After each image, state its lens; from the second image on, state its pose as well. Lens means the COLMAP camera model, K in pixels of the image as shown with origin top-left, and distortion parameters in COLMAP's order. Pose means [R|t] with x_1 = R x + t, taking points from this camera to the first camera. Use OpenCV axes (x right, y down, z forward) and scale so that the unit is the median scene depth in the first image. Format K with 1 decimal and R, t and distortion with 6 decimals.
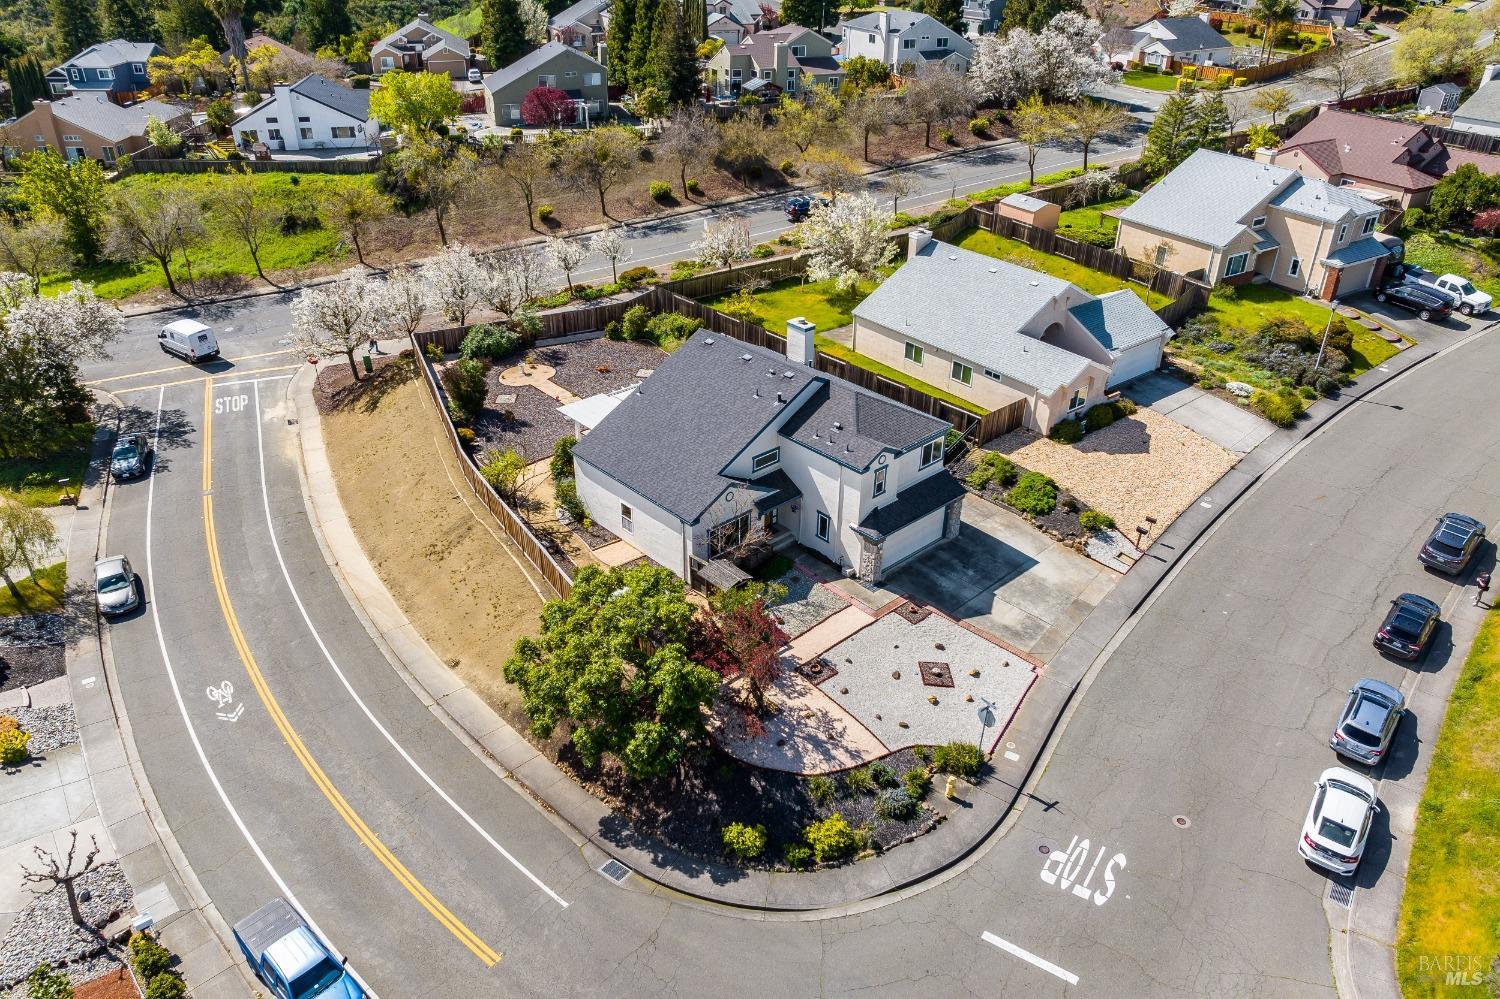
lens RADIAL K [[1048.4, 0, 743.8], [0, 1048.4, 496.2], [0, 0, 1]] dist [-0.032331, -0.006282]
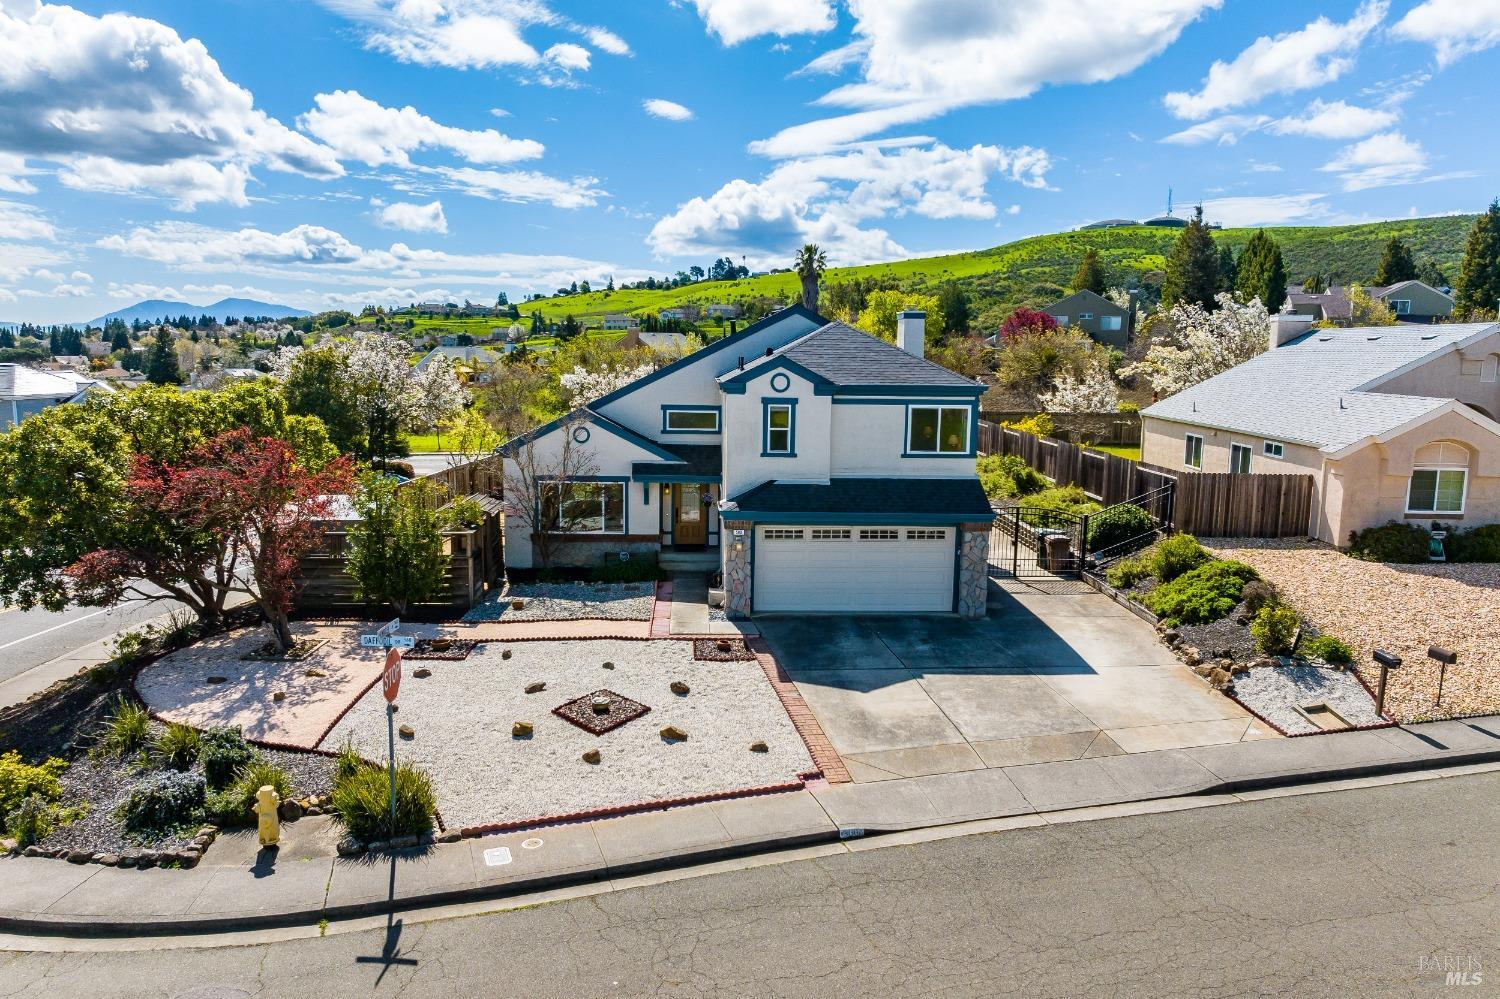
lens RADIAL K [[1048.4, 0, 743.8], [0, 1048.4, 496.2], [0, 0, 1]] dist [-0.032331, -0.006282]
pose [[0.769288, 0.092333, -0.632195, 0.501290], [-0.325041, 0.908438, -0.262848, 0.181406], [0.550041, 0.407696, 0.728862, 0.649724]]
